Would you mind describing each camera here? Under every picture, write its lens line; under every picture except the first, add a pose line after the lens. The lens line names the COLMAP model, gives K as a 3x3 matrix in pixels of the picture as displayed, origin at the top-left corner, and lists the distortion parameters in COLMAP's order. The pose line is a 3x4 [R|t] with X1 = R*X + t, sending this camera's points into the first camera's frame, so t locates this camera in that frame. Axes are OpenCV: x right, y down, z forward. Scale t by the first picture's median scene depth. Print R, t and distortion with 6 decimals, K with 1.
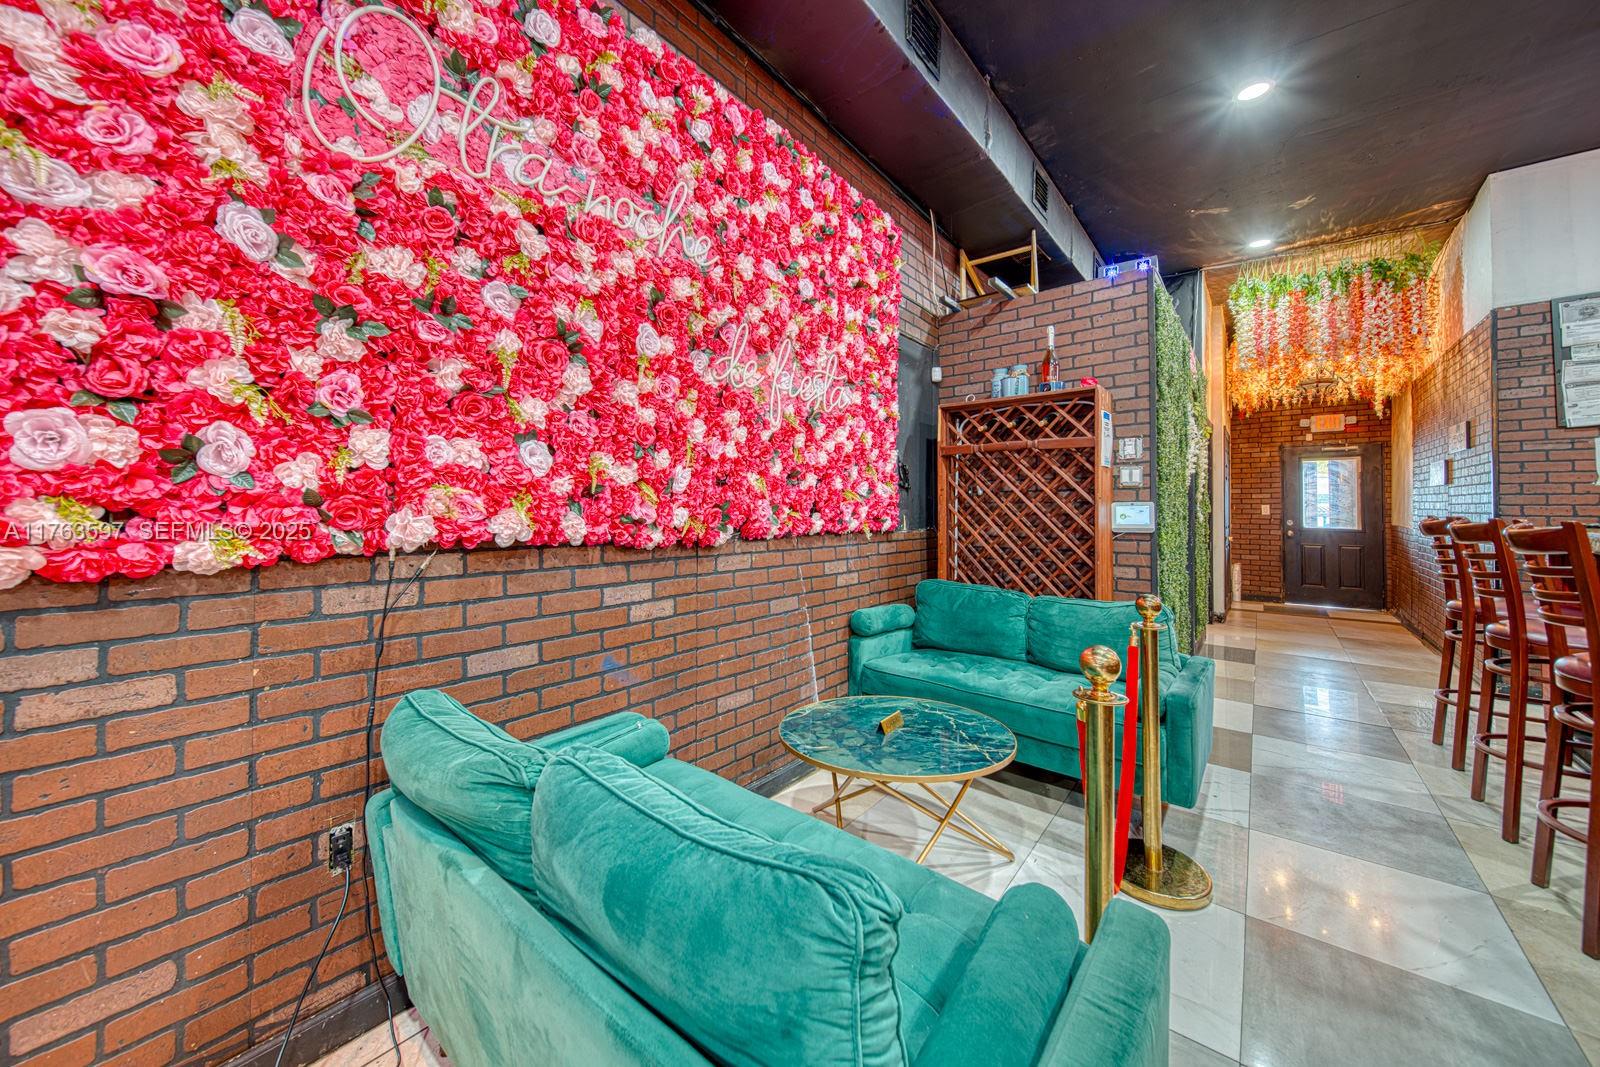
lens RADIAL K [[566.1, 0, 812.8], [0, 566.1, 502.8], [0, 0, 1]] dist [-0.000925, -0.000330]
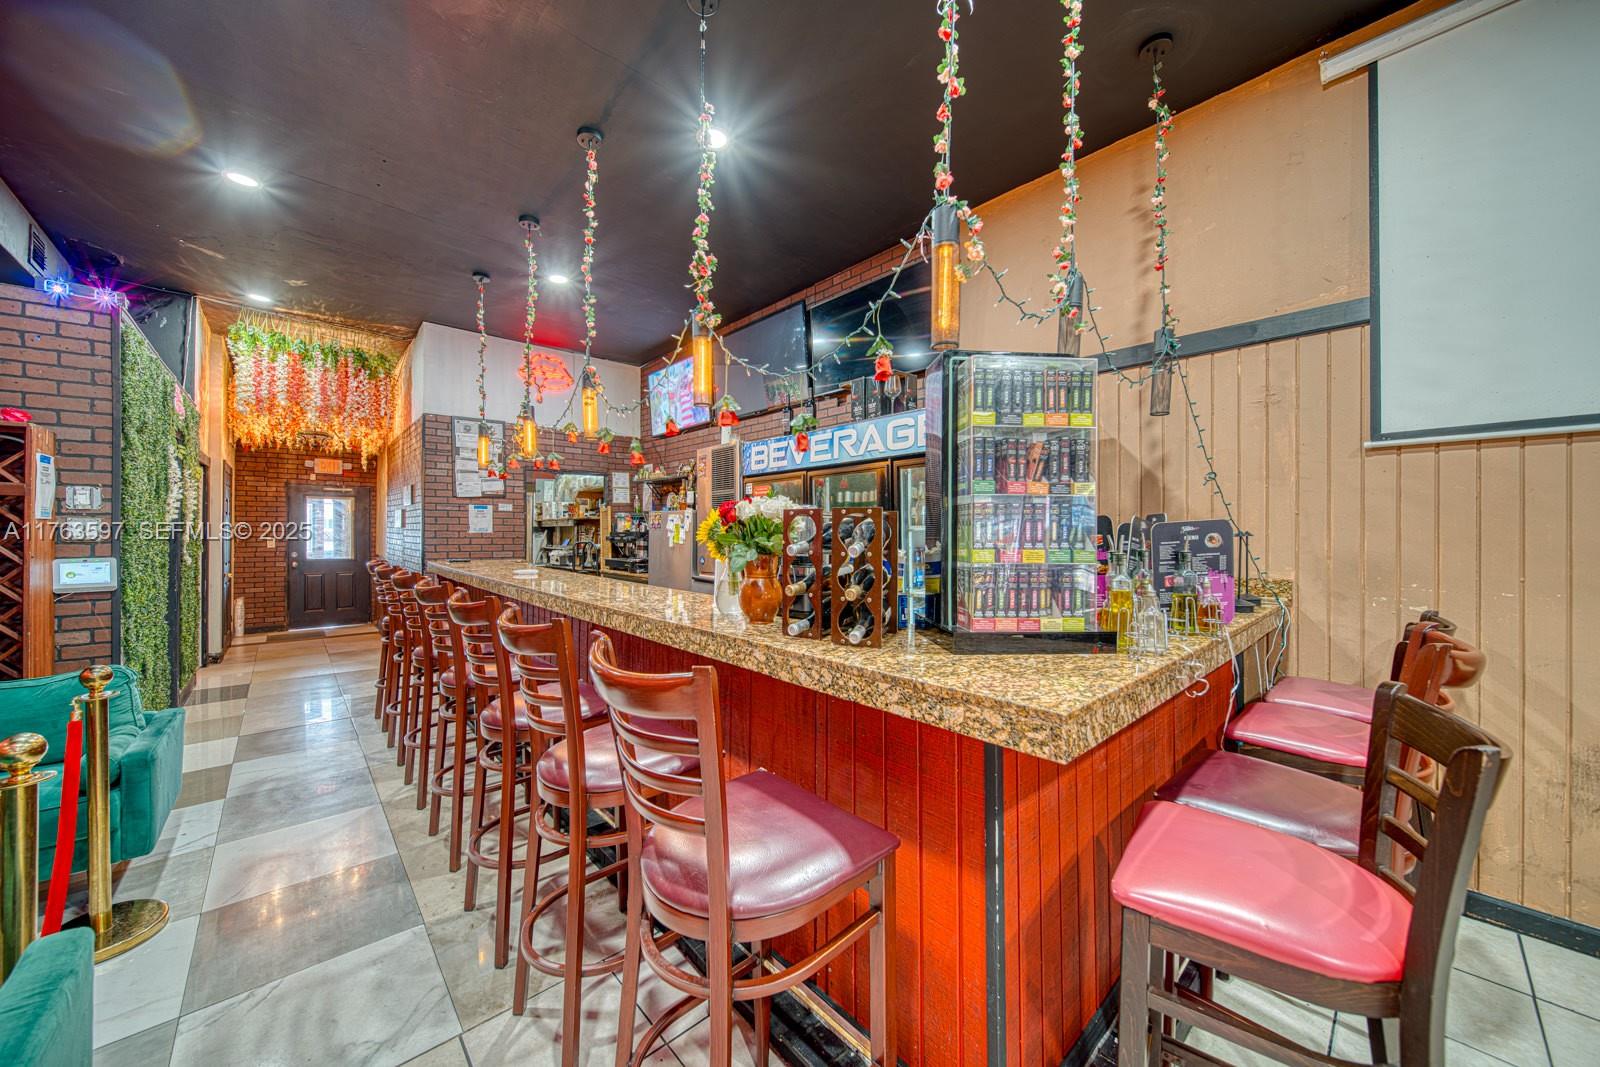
lens RADIAL K [[570.5, 0, 775.6], [0, 570.5, 531.0], [0, 0, 1]] dist [0.001708, -0.002353]
pose [[0.189699, 0.001180, 0.981842, -0.105741], [-0.016129, 0.999868, 0.001915, -0.059726], [-0.981710, -0.016199, 0.189693, -0.228358]]
